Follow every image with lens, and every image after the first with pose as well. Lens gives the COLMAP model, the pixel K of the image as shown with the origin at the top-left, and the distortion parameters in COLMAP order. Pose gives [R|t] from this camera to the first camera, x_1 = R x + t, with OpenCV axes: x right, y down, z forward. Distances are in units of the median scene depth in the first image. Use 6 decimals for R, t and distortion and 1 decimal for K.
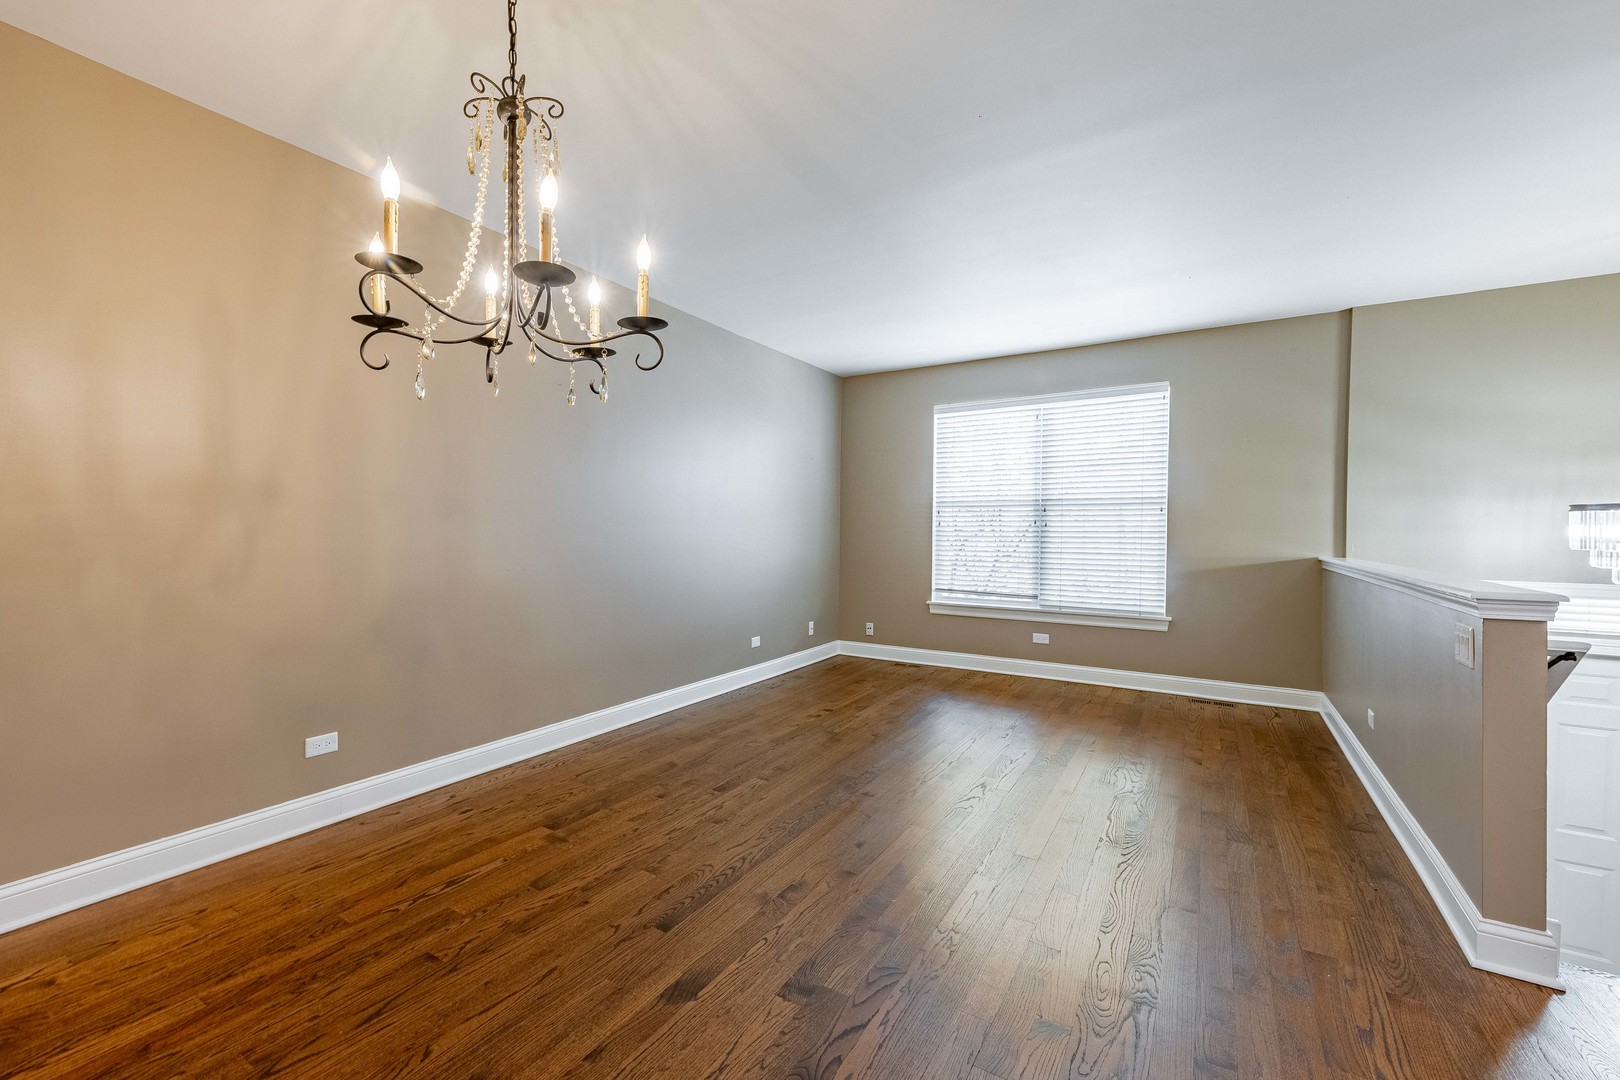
lens RADIAL K [[658.2, 0, 747.2], [0, 658.2, 535.6], [0, 0, 1]] dist [0.004091, -0.000830]
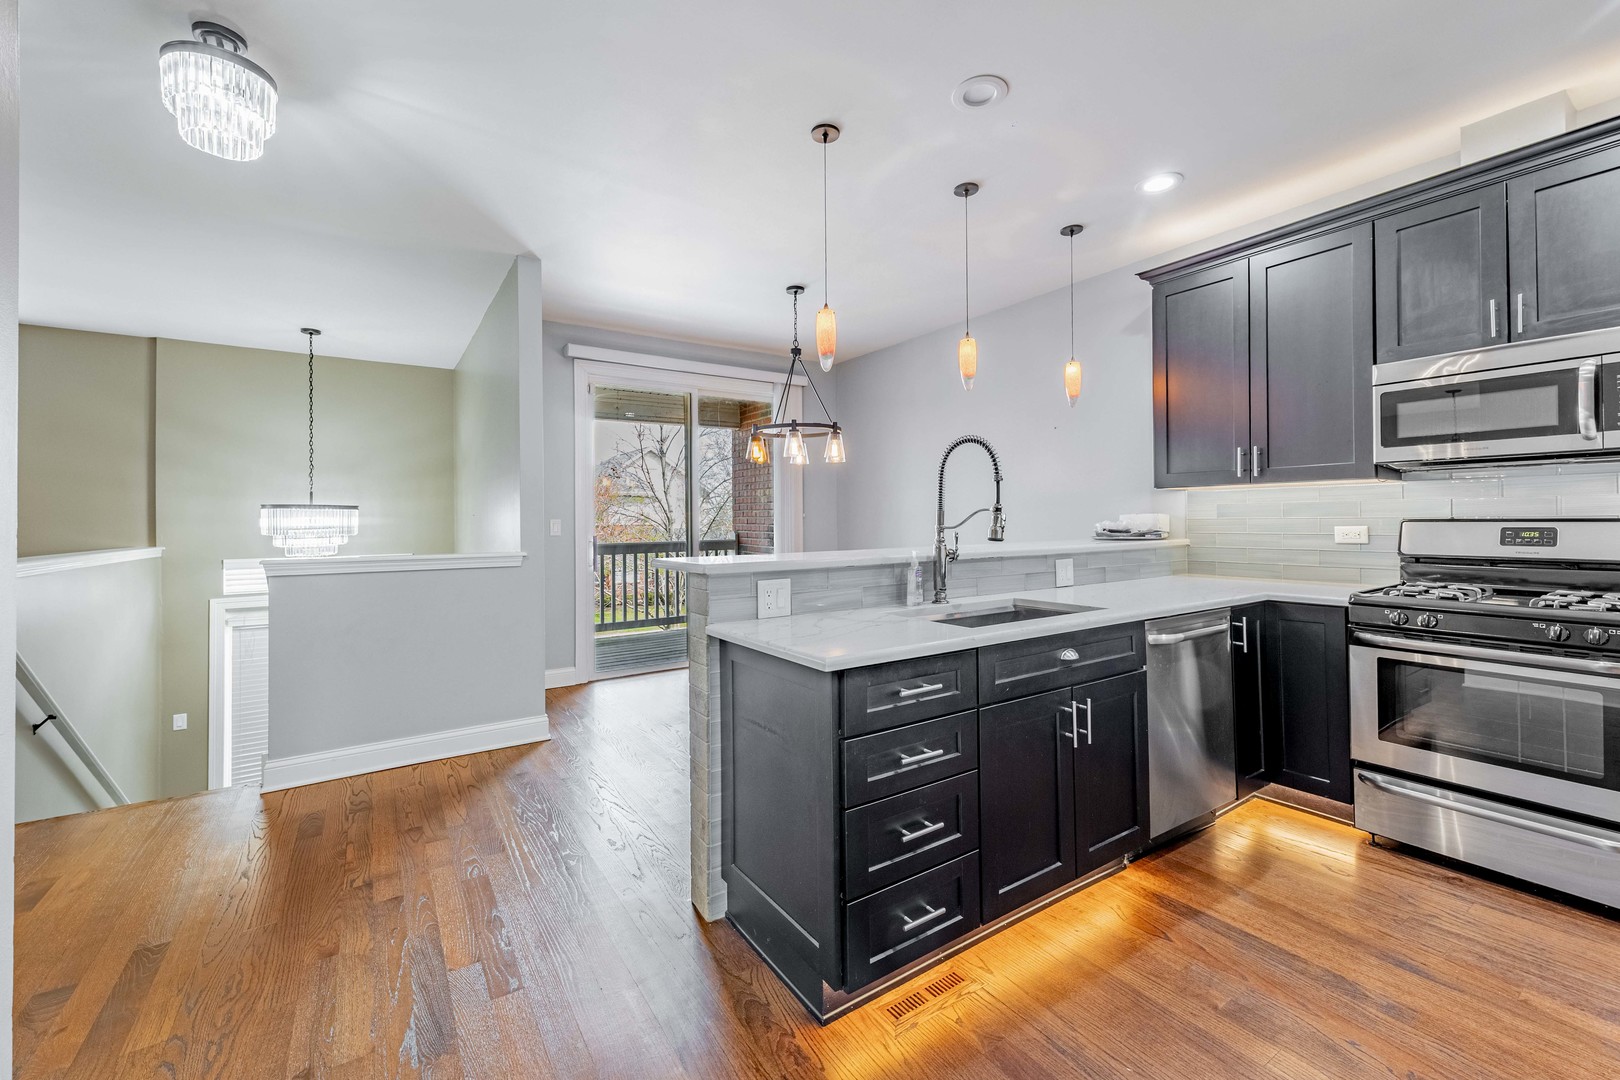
lens RADIAL K [[658.2, 0, 844.3], [0, 658.2, 514.1], [0, 0, 1]] dist [0.004091, -0.000830]
pose [[0.367687, -0.001168, 0.929949, 0.405438], [0.022939, 0.999706, -0.007815, 0.018340], [-0.929667, 0.024206, 0.367606, -0.903904]]
